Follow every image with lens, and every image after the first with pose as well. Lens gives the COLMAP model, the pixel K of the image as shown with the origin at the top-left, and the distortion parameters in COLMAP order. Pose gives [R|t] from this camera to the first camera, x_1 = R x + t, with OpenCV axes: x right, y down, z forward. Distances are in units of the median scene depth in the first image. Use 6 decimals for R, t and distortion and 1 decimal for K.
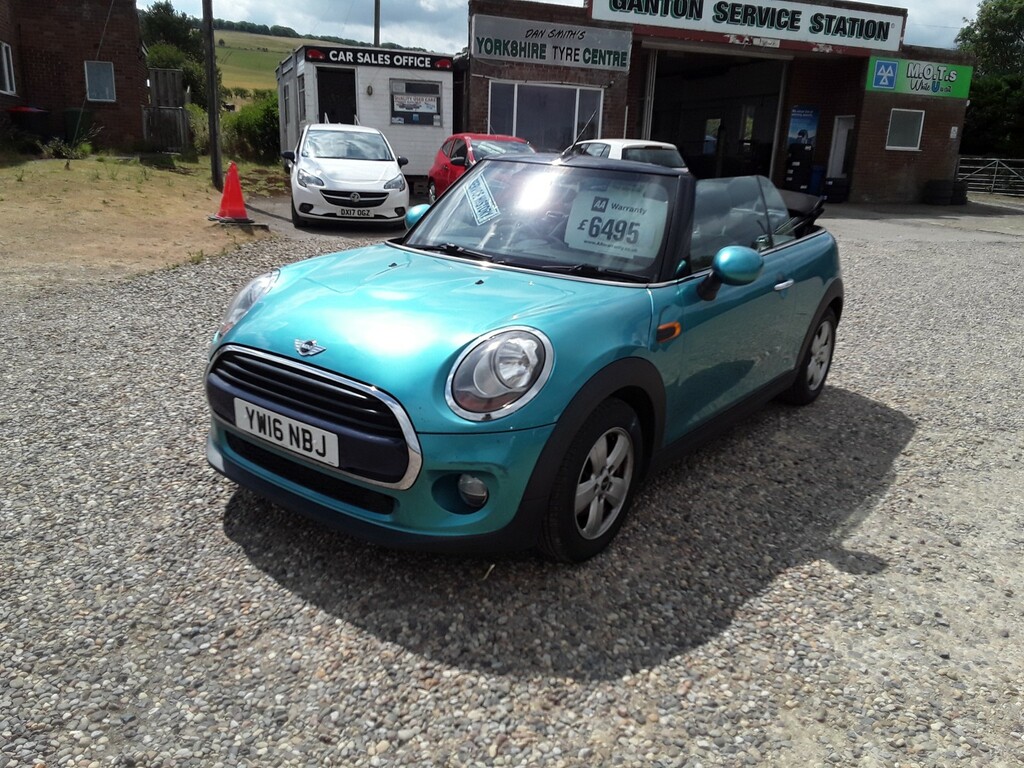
lens RADIAL K [[842.1, 0, 512.0], [0, 842.1, 384.0], [0, 0, 1]] dist [0.116758, -0.164252]
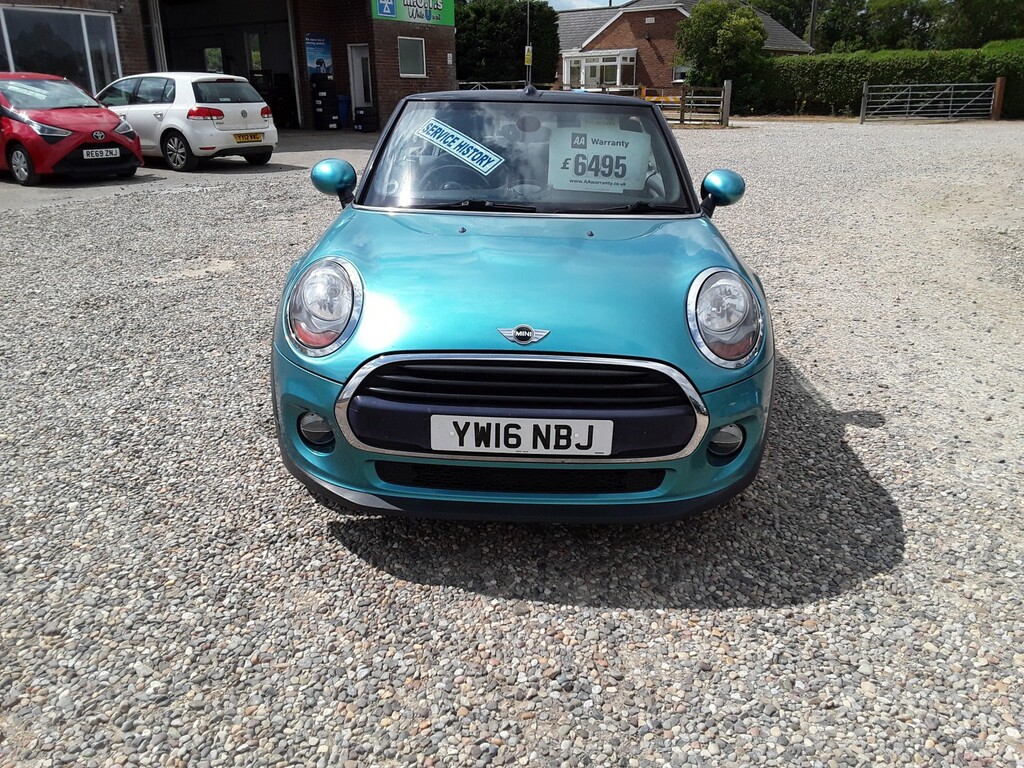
lens RADIAL K [[842.1, 0, 512.0], [0, 842.1, 384.0], [0, 0, 1]] dist [0.116758, -0.164252]
pose [[0.807076, -0.235632, 0.541393, -0.679935], [0.194780, 0.971841, 0.132611, -0.103214], [-0.557395, -0.001575, 0.830246, 0.278466]]
